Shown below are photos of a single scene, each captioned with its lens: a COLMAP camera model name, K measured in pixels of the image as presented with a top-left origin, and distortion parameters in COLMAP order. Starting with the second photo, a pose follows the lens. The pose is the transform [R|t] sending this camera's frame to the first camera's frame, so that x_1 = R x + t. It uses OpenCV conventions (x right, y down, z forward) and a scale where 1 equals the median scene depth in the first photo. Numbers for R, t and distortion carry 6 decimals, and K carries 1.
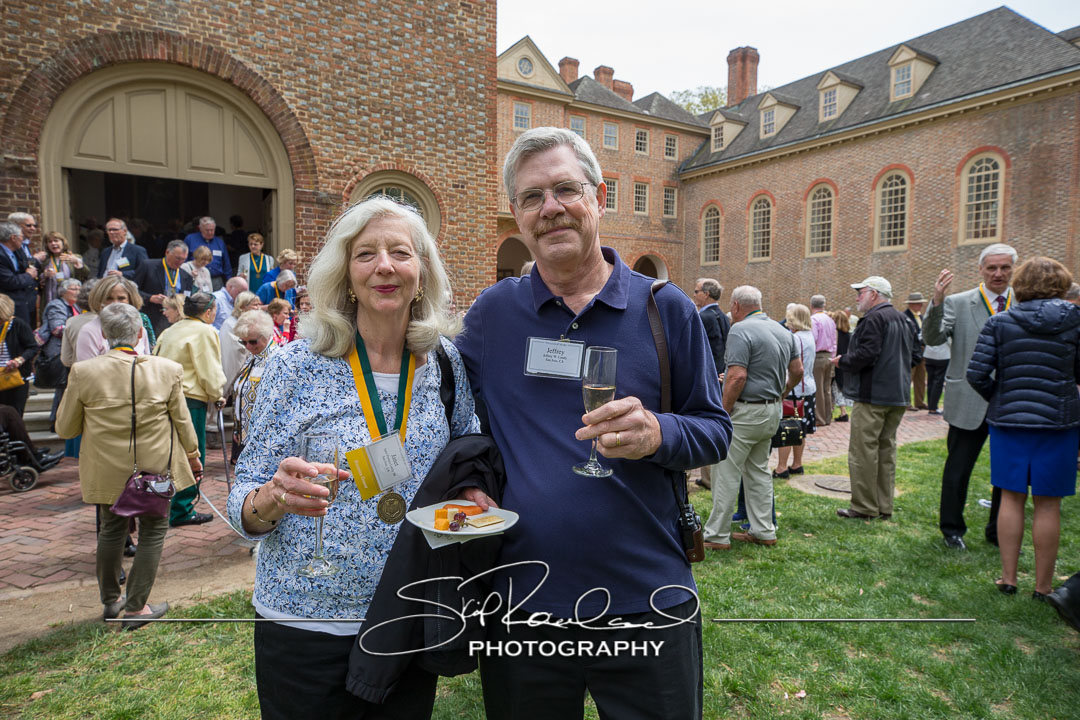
lens RADIAL K [[650.0, 0, 540.0], [0, 650.0, 360.0], [0, 0, 1]] dist [-0.003016, 0.001362]
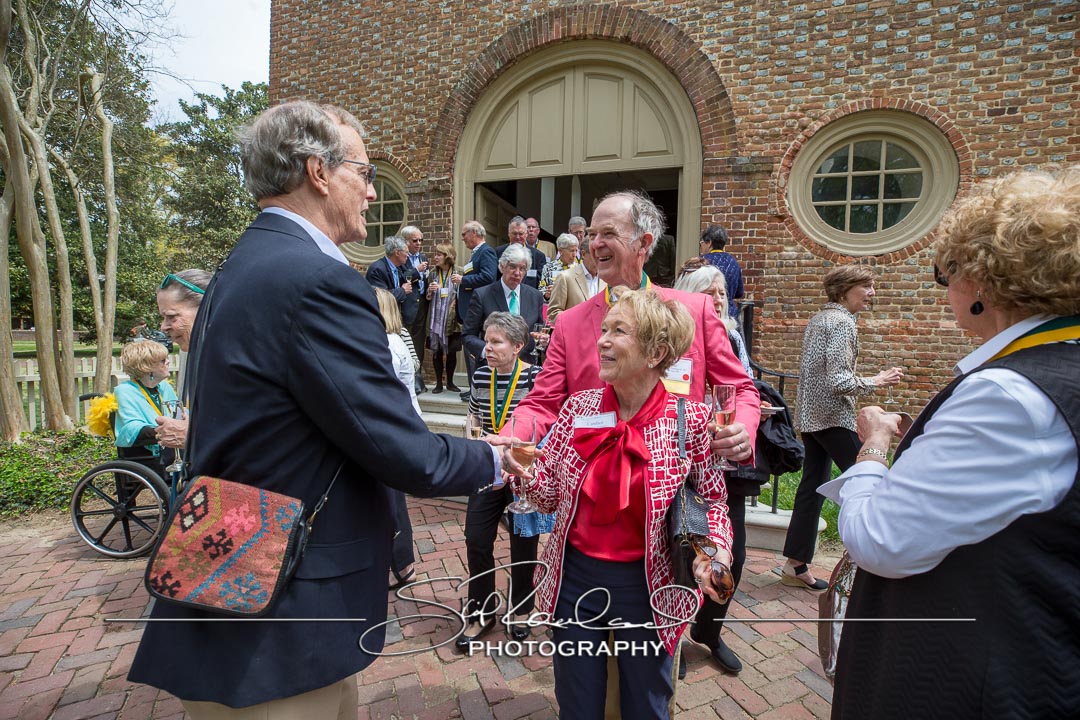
lens RADIAL K [[491.4, 0, 543.9], [0, 491.4, 357.5], [0, 0, 1]] dist [-0.042347, 0.013828]
pose [[0.648914, 0.046088, -0.759464, -0.060561], [-0.069469, 0.997583, 0.001182, -0.027278], [0.757684, 0.051992, 0.650548, 0.445533]]
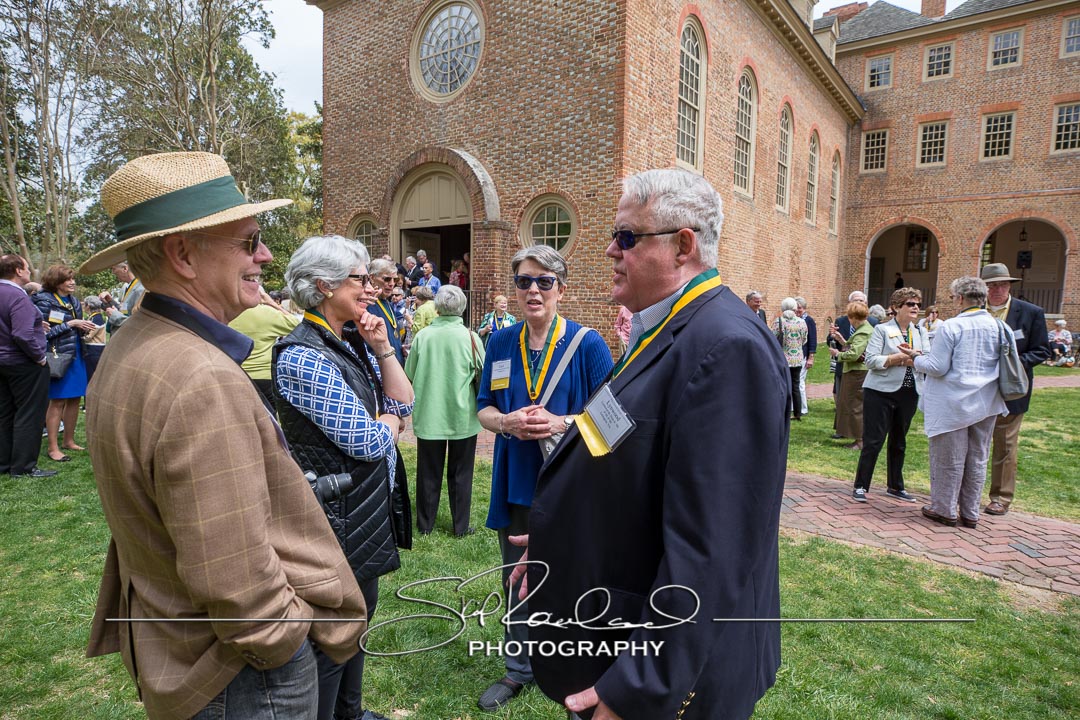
lens RADIAL K [[624.8, 0, 540.0], [0, 624.8, 360.0], [0, 0, 1]] dist [-0.003880, -0.000041]
pose [[0.365464, 0.084401, -0.926991, 0.922324], [-0.079861, 0.995052, 0.059113, -0.031281], [0.927393, 0.052427, 0.370396, 0.519489]]
